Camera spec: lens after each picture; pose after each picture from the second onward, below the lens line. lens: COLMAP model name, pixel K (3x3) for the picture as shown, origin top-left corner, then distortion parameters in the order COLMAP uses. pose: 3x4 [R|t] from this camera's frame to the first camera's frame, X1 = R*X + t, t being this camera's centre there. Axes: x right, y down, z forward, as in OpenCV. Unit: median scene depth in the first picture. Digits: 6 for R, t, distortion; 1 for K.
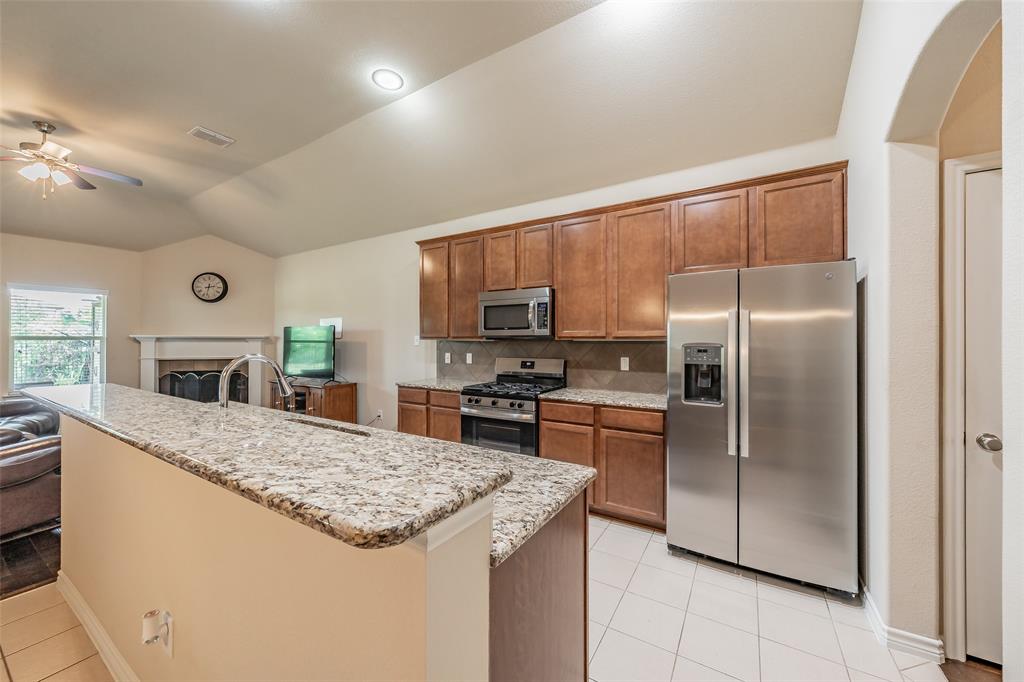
lens RADIAL K [[377.8, 0, 512.5], [0, 377.8, 339.2], [0, 0, 1]] dist [0.005558, 0.000063]
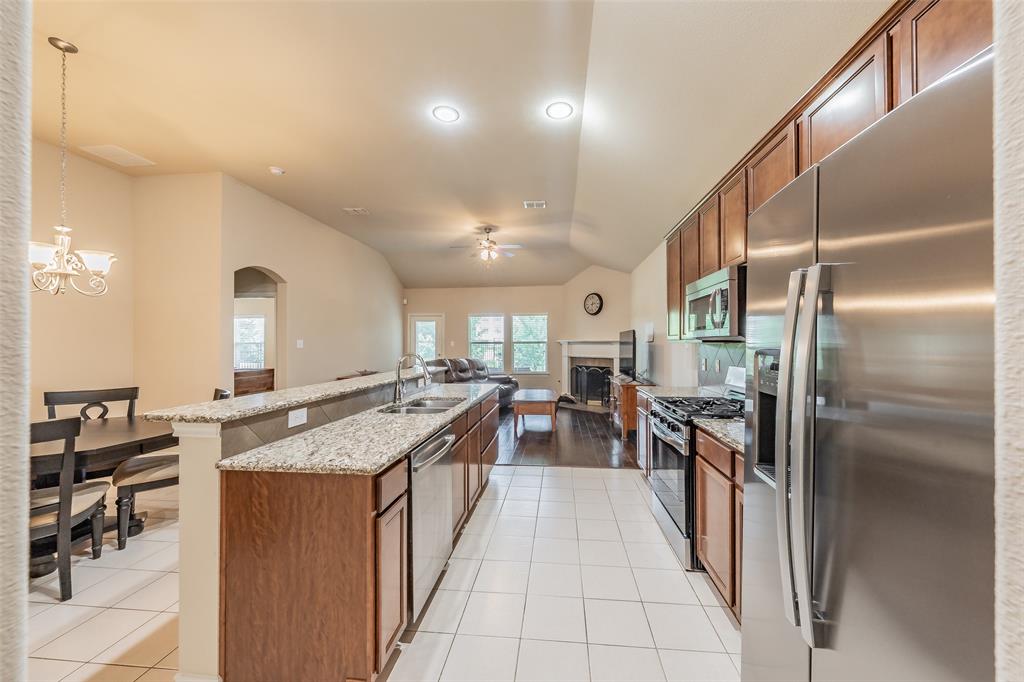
lens RADIAL K [[377.8, 0, 535.1], [0, 377.8, 338.7], [0, 0, 1]] dist [0.005558, 0.000063]
pose [[0.466395, -0.014623, -0.884456, 0.531592], [0.006552, 0.999893, -0.013077, 0.003193], [0.884552, 0.000304, 0.466441, 0.356587]]
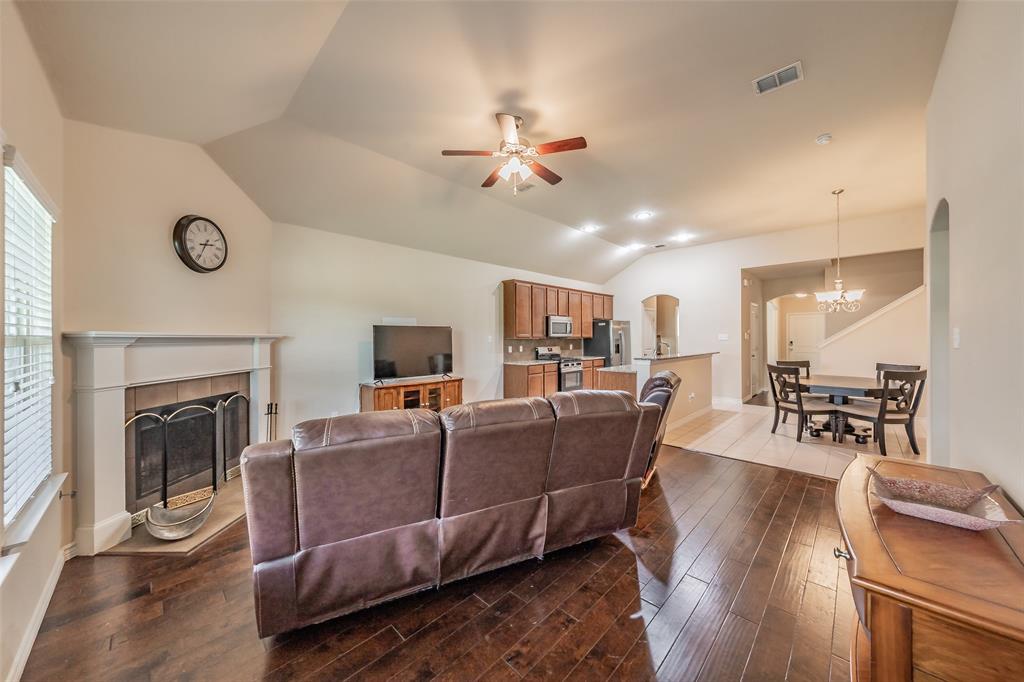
lens RADIAL K [[360.2, 0, 509.8], [0, 360.2, 344.7], [0, 0, 1]] dist [-0.000721, -0.000330]
pose [[0.215816, -0.021806, 0.976191, -2.229058], [0.002221, 0.999759, 0.021841, -0.007846], [-0.976432, -0.002545, 0.215812, 0.848365]]
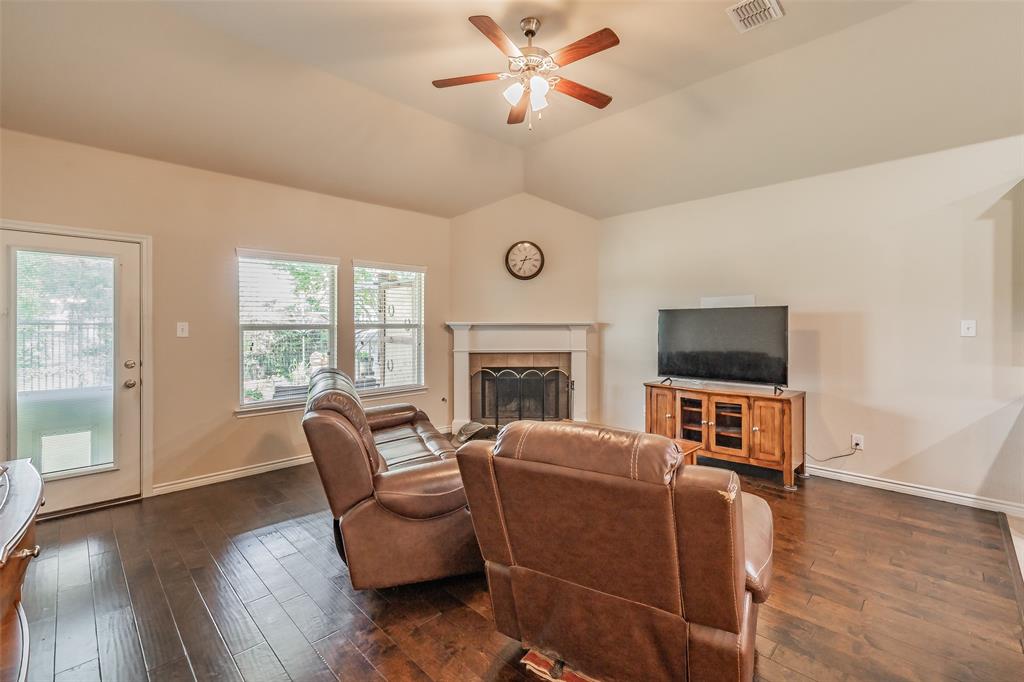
lens RADIAL K [[446.4, 0, 534.6], [0, 446.4, 326.8], [0, 0, 1]] dist [0.003395, 0.001426]
pose [[0.978259, -0.003328, -0.207358, -1.085795], [0.003895, 0.999990, 0.002329, -0.003643], [0.207348, -0.003086, 0.978262, 0.194650]]
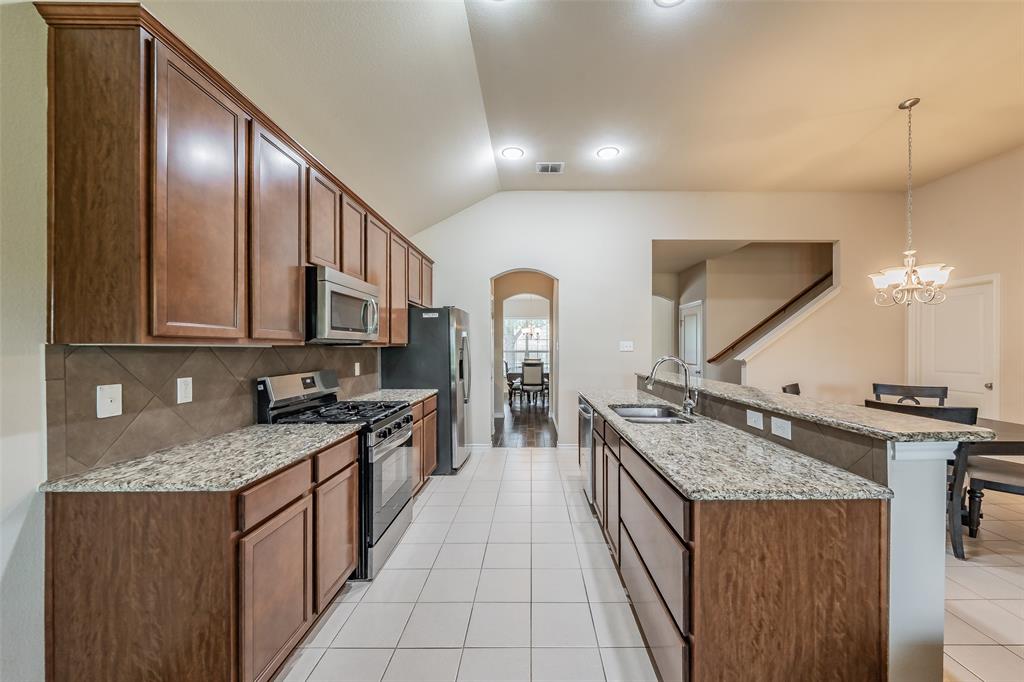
lens RADIAL K [[384.2, 0, 529.6], [0, 384.2, 349.5], [0, 0, 1]] dist [0.001083, 0.000079]
pose [[-0.524465, -0.007370, 0.851400, -0.823791], [-0.005112, 0.999972, 0.005507, 0.002938], [-0.851417, -0.001464, -0.524488, 1.118119]]
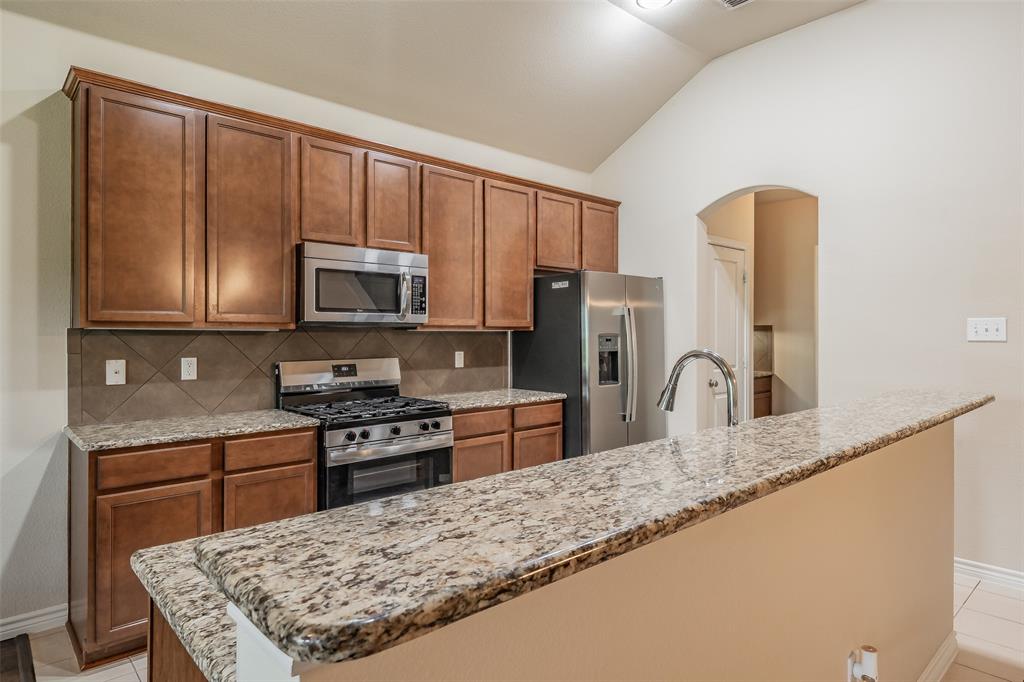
lens RADIAL K [[584.0, 0, 520.7], [0, 584.0, 337.3], [0, 0, 1]] dist [0.003153, -0.000830]
pose [[0.269217, -0.008038, 0.963046, -0.864036], [-0.003531, 0.999950, 0.009334, 0.004816], [-0.963073, -0.005913, 0.269176, 0.514933]]
